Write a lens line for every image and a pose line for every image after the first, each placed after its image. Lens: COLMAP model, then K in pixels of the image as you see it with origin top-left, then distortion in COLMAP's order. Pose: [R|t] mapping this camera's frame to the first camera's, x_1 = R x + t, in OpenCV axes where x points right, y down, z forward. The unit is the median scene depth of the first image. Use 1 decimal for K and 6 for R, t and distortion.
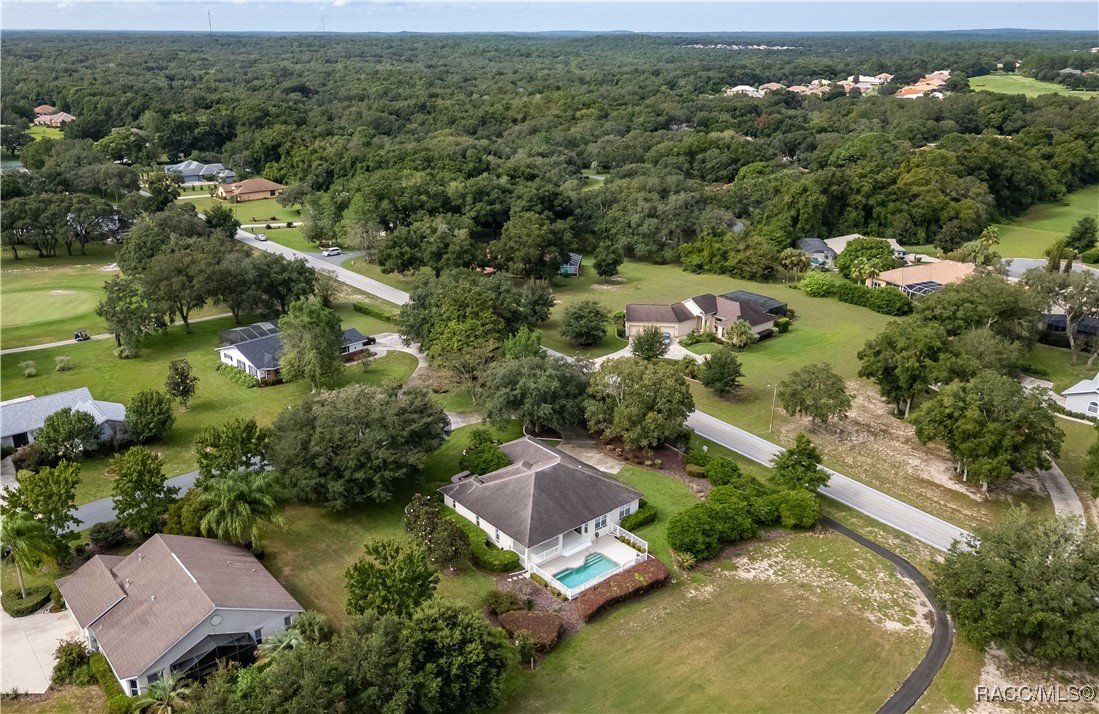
lens RADIAL K [[881.5, 0, 496.6], [0, 881.5, 354.7], [0, 0, 1]] dist [0.059301, -0.003671]
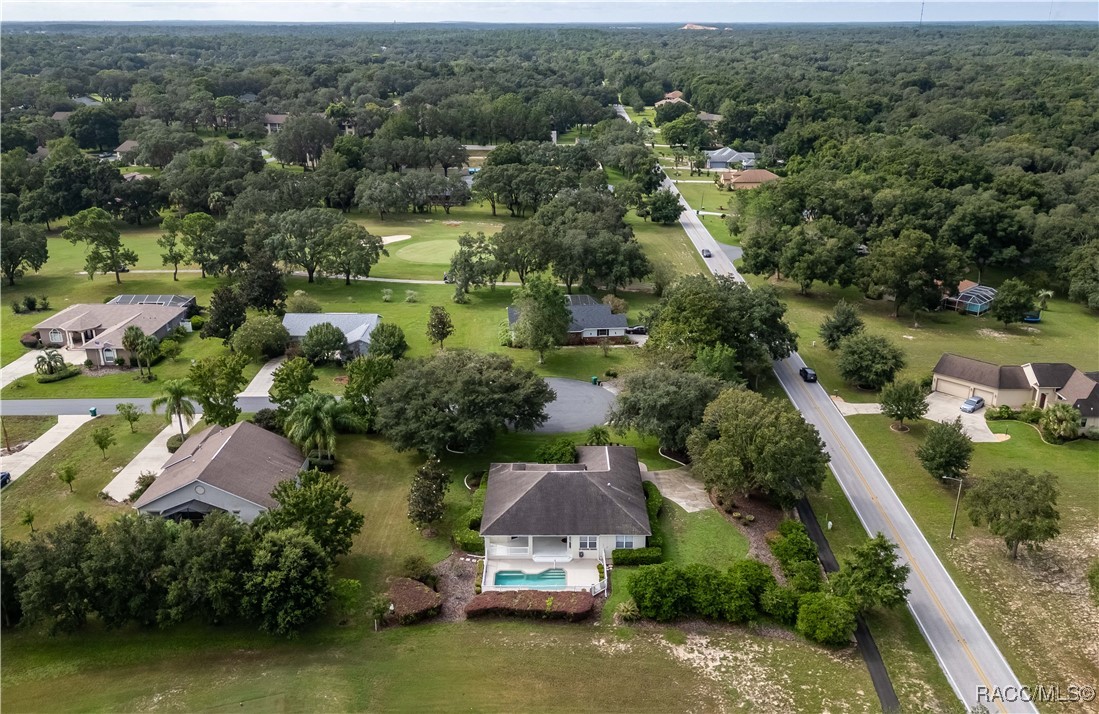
lens RADIAL K [[886.8, 0, 553.3], [0, 886.8, 356.2], [0, 0, 1]] dist [0.076574, -0.094255]
pose [[0.781475, 0.218722, -0.584344, 0.573871], [-0.213717, 0.973724, 0.078653, -0.068889], [0.586193, 0.063419, 0.807685, 0.187977]]
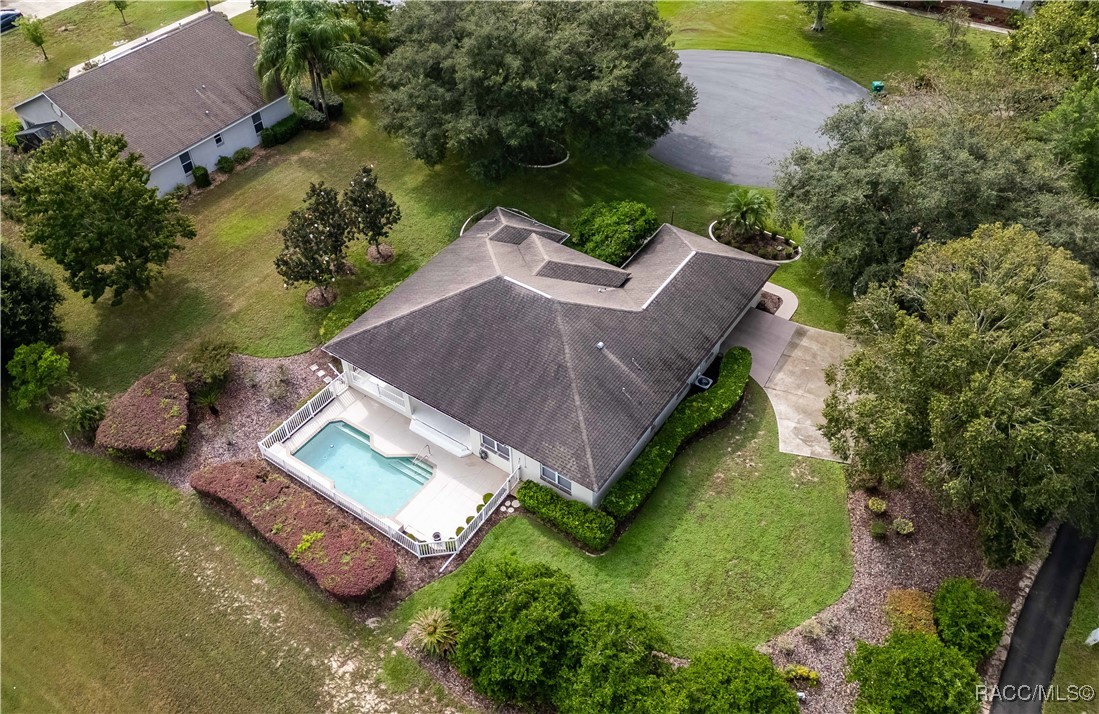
lens RADIAL K [[885.9, 0, 534.9], [0, 885.9, 355.2], [0, 0, 1]] dist [0.078571, -0.096153]
pose [[0.283496, 0.670861, -0.685256, 0.393707], [-0.310840, 0.740276, 0.596129, -0.123854], [0.907198, 0.044005, 0.418396, 0.784509]]
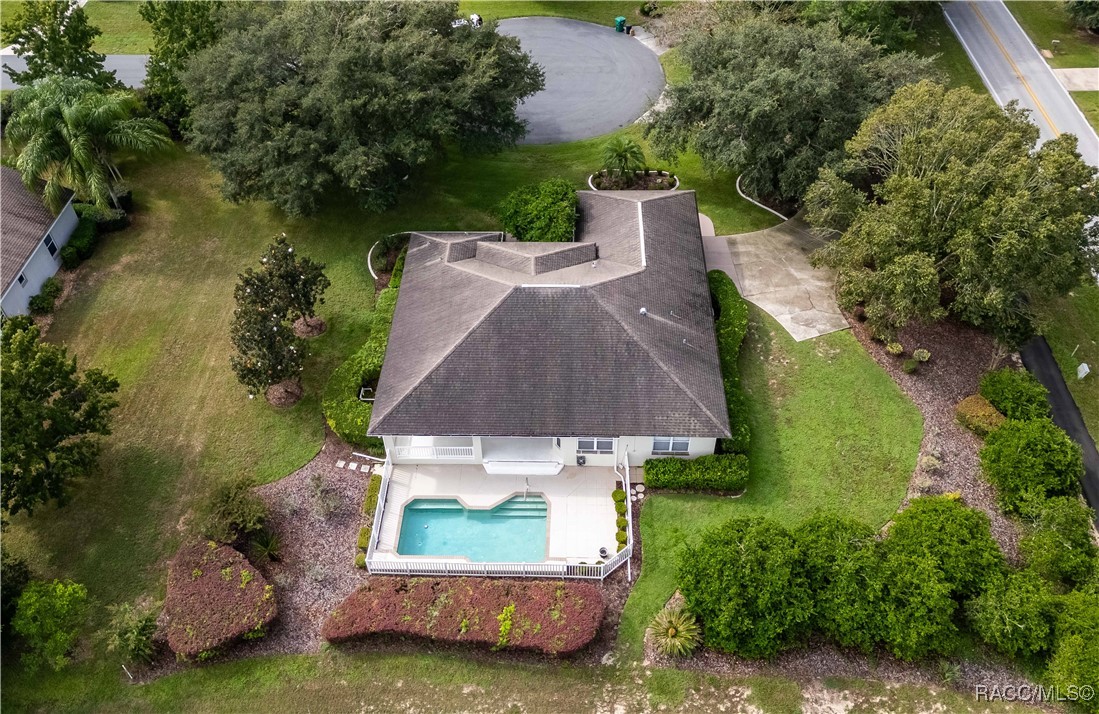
lens RADIAL K [[885.5, 0, 540.4], [0, 885.5, 356.9], [0, 0, 1]] dist [0.077161, -0.073168]
pose [[0.761998, 0.456517, -0.459294, 0.273100], [-0.205879, 0.843230, 0.496565, -0.066587], [0.613981, -0.283823, 0.736527, 0.628121]]
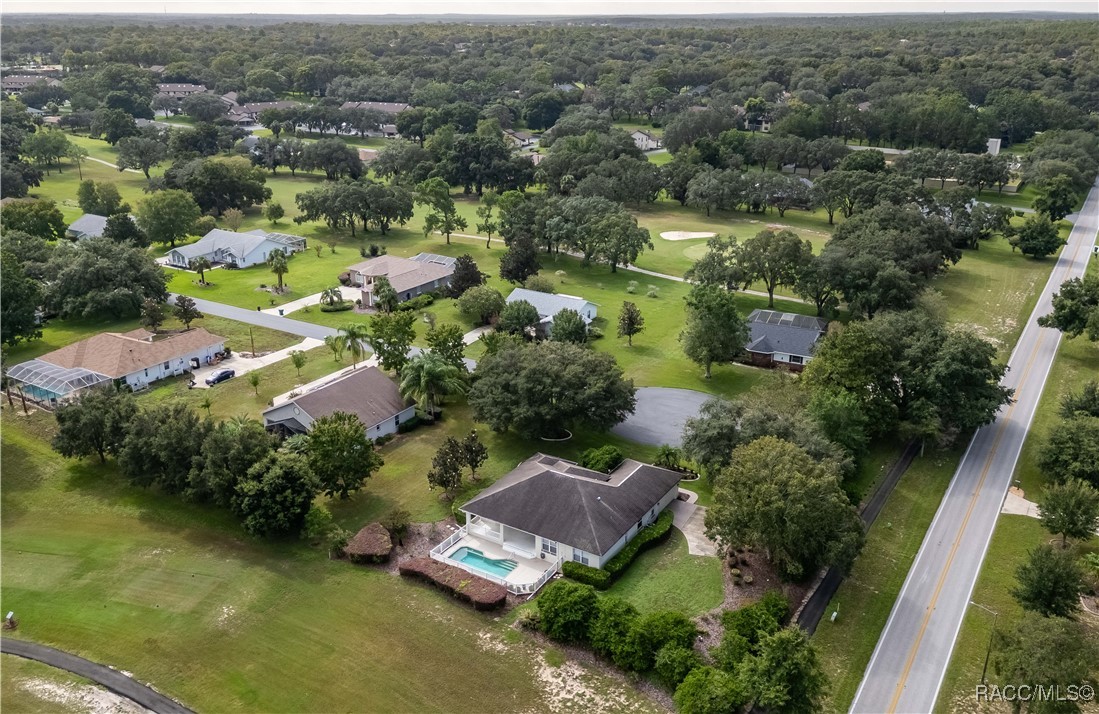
lens RADIAL K [[895.6, 0, 549.5], [0, 895.6, 357.0], [0, 0, 1]] dist [0.083073, -0.115177]
pose [[0.333699, 0.336209, -0.880686, 0.855010], [-0.324474, 0.918116, 0.227552, -0.205600], [0.885077, 0.209826, 0.415465, 0.533333]]
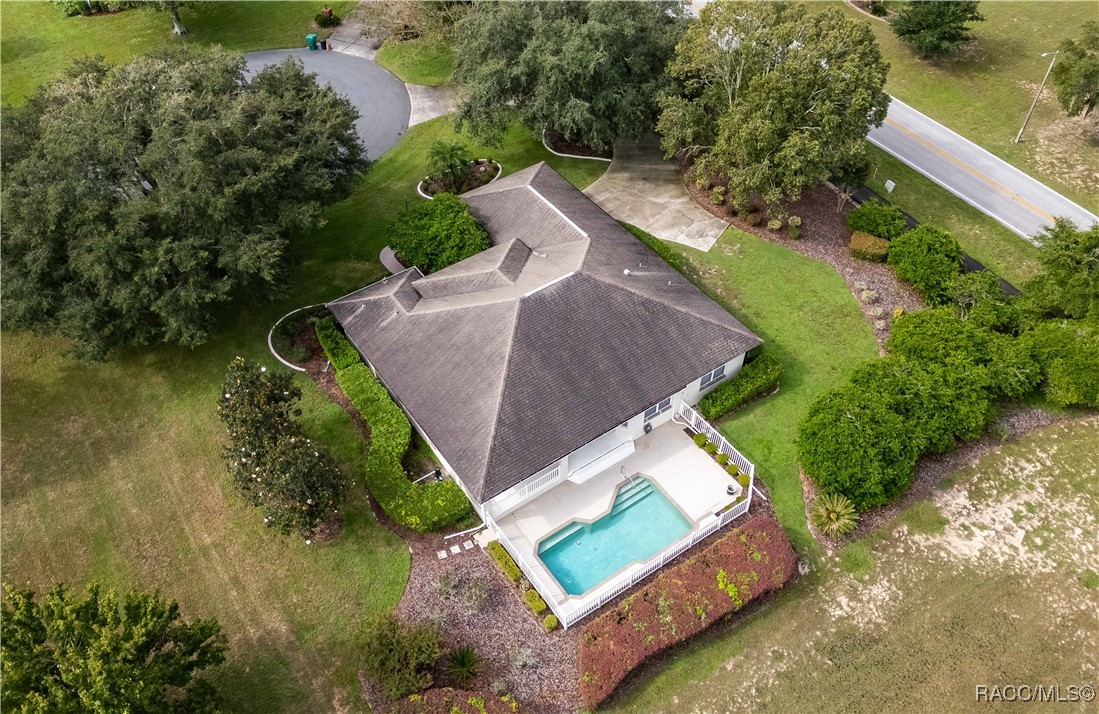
lens RADIAL K [[885.5, 0, 540.4], [0, 885.5, 356.9], [0, 0, 1]] dist [0.077161, -0.073168]
pose [[0.997801, 0.044388, -0.049227, 0.073995], [-0.017796, 0.894792, 0.446128, -0.039627], [0.063850, -0.444271, 0.893614, 0.561397]]
